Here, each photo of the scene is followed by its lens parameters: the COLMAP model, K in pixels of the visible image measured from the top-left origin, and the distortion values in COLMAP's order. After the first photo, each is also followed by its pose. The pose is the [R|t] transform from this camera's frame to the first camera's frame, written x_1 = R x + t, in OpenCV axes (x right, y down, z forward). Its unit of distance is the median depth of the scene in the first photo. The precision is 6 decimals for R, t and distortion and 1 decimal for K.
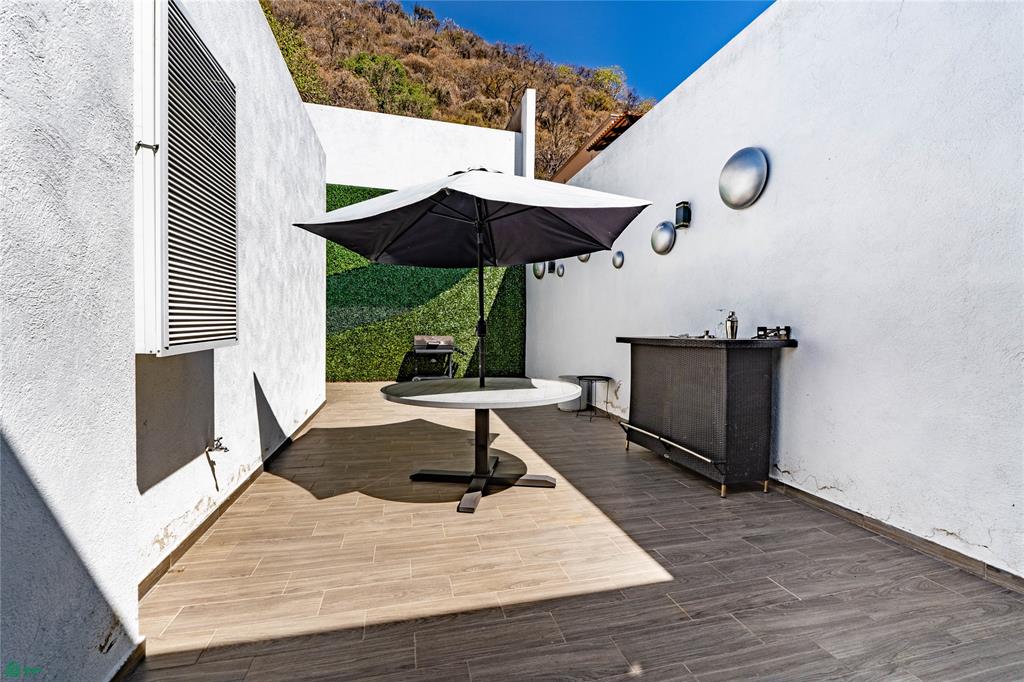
lens RADIAL K [[430.1, 0, 513.0], [0, 430.1, 336.1], [0, 0, 1]] dist [-0.000374, 0.000397]
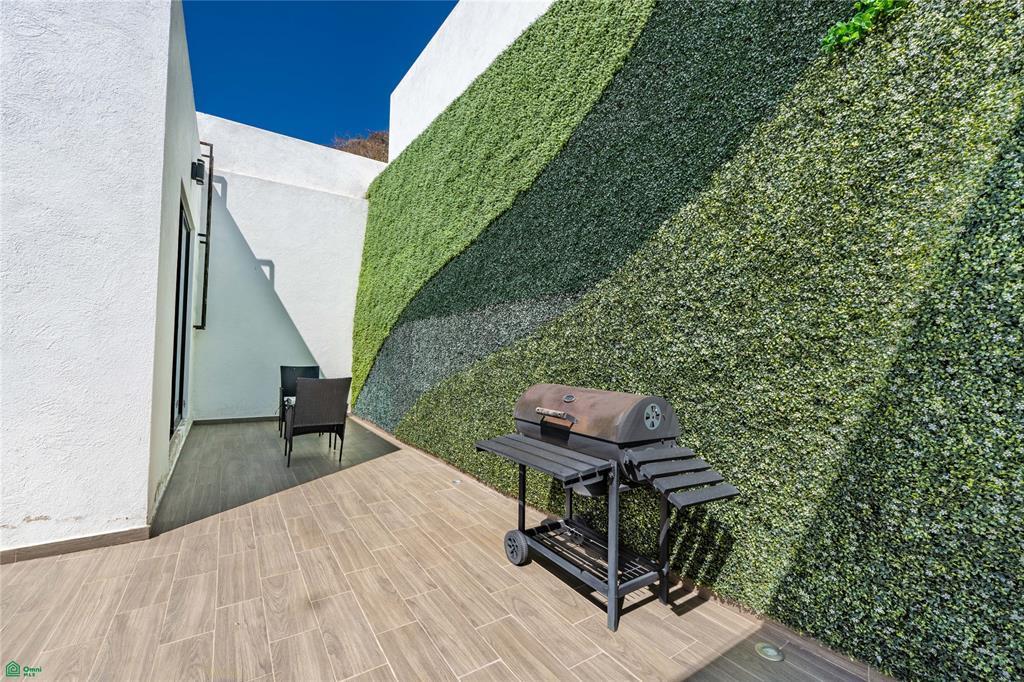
lens RADIAL K [[430.1, 0, 512.9], [0, 430.1, 339.0], [0, 0, 1]] dist [-0.000374, 0.000397]
pose [[0.330210, -0.033655, -0.943307, 0.038118], [-0.042207, 0.997838, -0.050375, -0.015161], [0.942964, 0.056449, 0.328075, 0.834419]]
